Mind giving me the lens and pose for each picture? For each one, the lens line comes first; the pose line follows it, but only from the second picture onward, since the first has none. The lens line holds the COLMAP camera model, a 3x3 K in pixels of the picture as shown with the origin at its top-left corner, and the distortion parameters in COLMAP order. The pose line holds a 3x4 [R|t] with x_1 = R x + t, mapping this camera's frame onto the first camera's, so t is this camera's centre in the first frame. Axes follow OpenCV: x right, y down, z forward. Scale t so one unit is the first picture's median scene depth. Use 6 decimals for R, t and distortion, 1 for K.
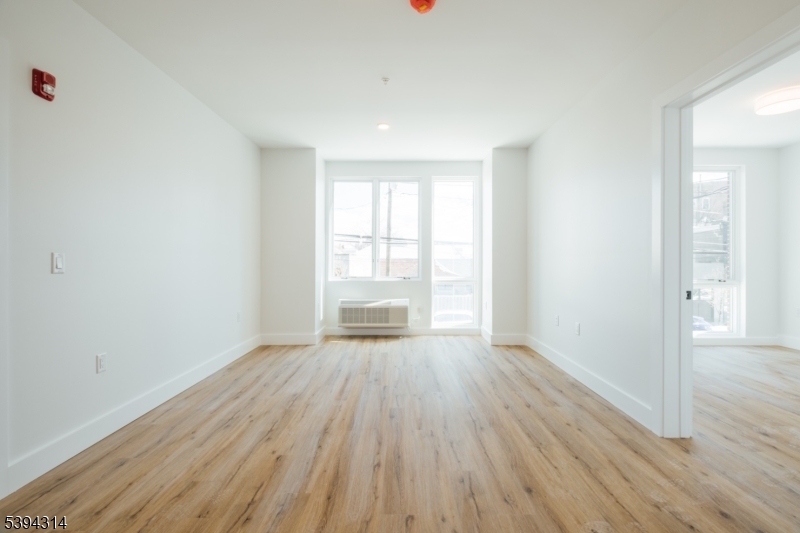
lens RADIAL K [[387.2, 0, 401.5], [0, 387.2, 263.2], [0, 0, 1]] dist [-0.002112, -0.000866]
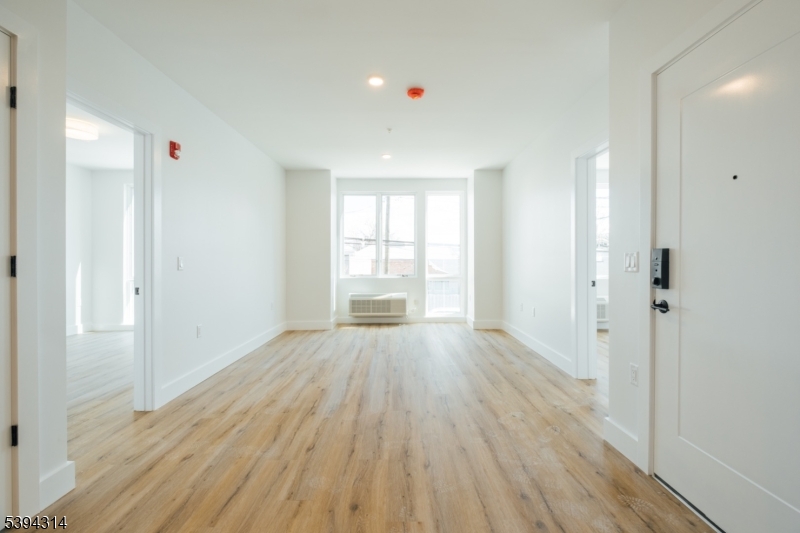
lens RADIAL K [[377.0, 0, 407.9], [0, 377.0, 264.8], [0, 0, 1]] dist [-0.001223, -0.000348]
pose [[0.999725, -0.003495, 0.023170, -0.008795], [0.003411, 0.999987, 0.003666, 0.001141], [-0.023182, -0.003586, 0.999725, -0.351757]]
